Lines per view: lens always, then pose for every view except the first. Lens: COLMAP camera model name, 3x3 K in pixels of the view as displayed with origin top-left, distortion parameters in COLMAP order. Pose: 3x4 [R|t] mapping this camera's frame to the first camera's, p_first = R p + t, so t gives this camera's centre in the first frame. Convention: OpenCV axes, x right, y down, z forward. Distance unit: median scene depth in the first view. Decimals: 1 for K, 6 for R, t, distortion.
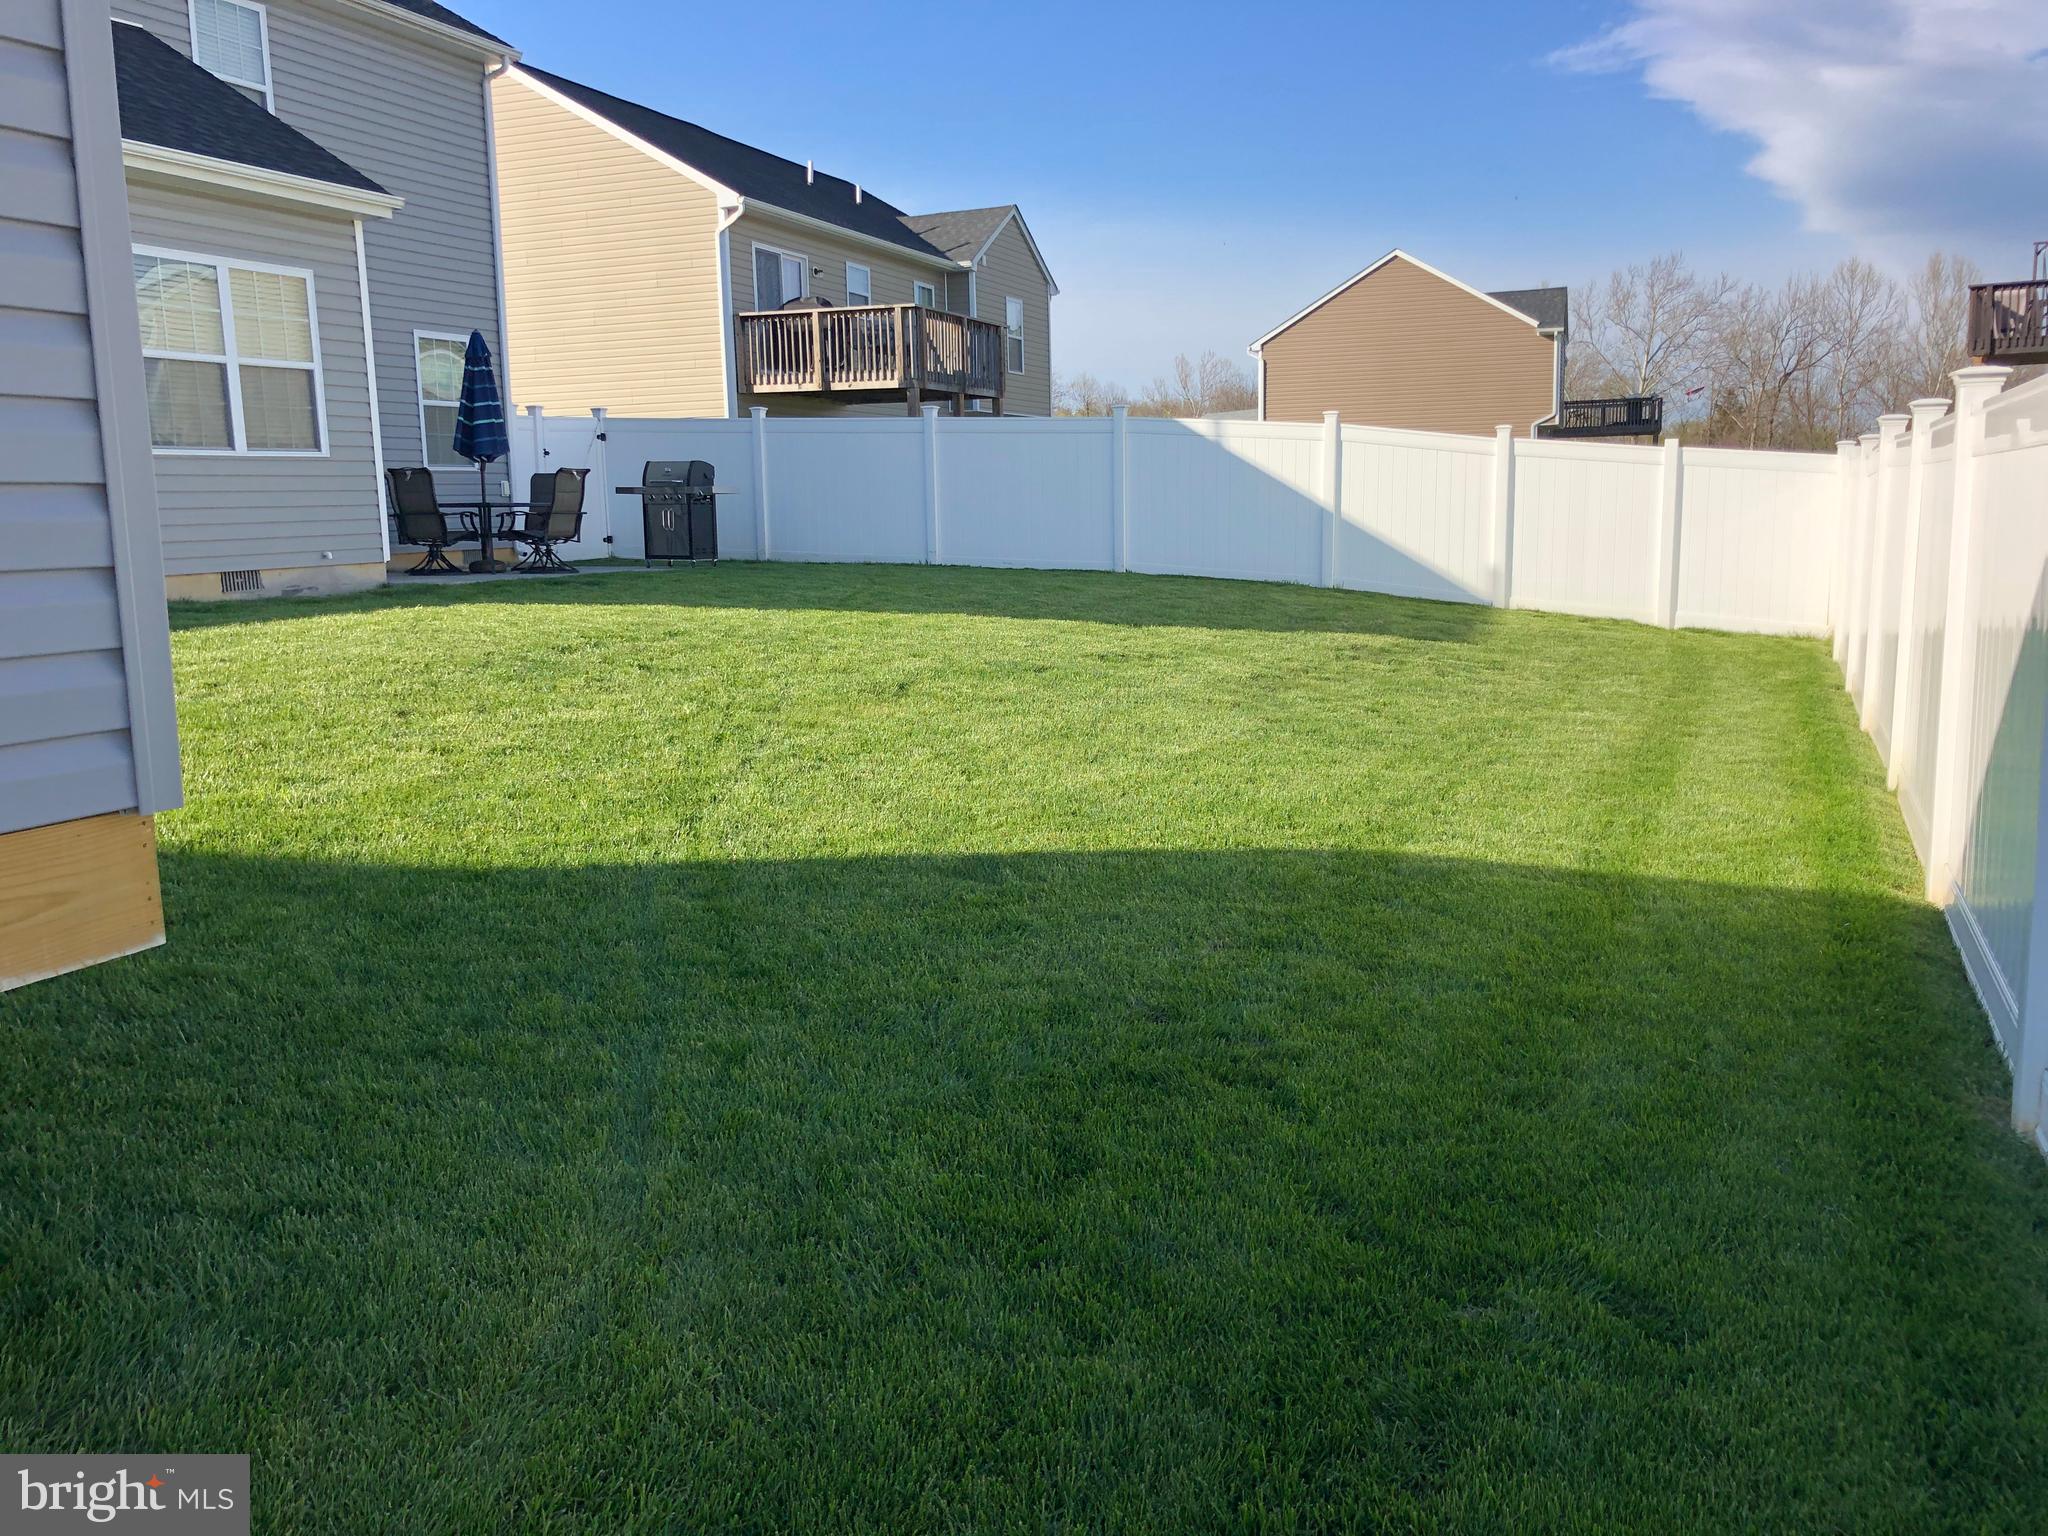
lens RADIAL K [[1694.3, 0, 1023.1], [0, 1694.3, 768.3], [0, 0, 1]] dist [0.046303, -0.040642]
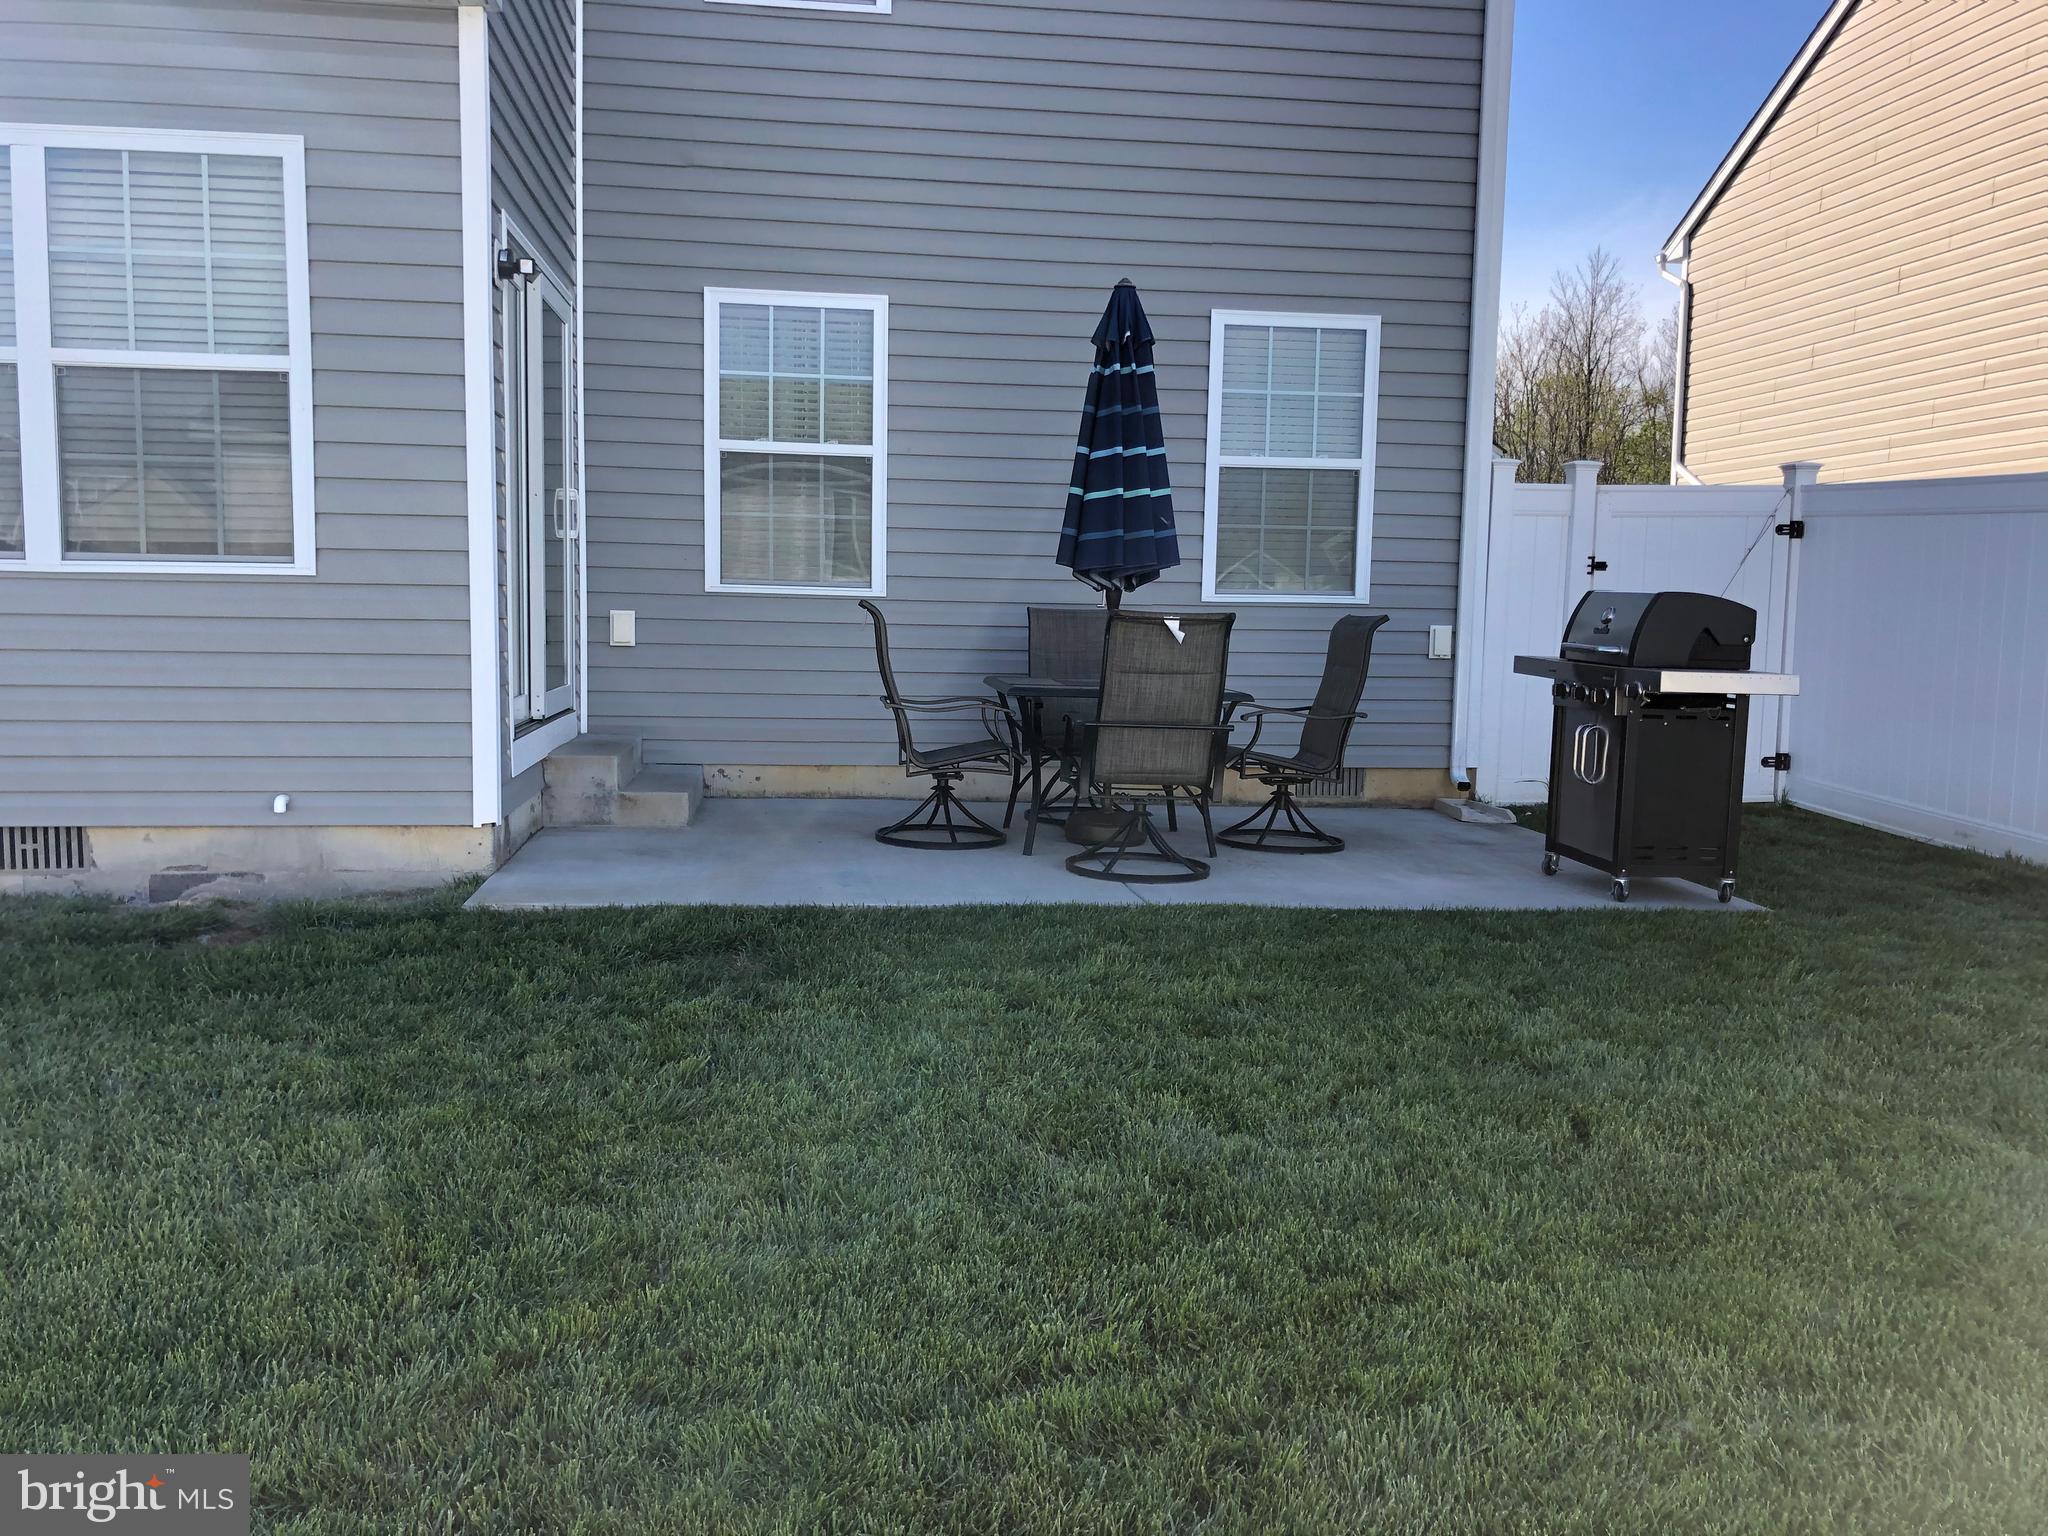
lens RADIAL K [[1694.3, 0, 1021.9], [0, 1694.3, 767.3], [0, 0, 1]] dist [0.046303, -0.040642]
pose [[0.504955, 0.114141, -0.855566, 0.041119], [-0.163830, 0.985873, 0.034833, -0.148058], [0.847455, 0.122578, 0.516521, 0.773688]]
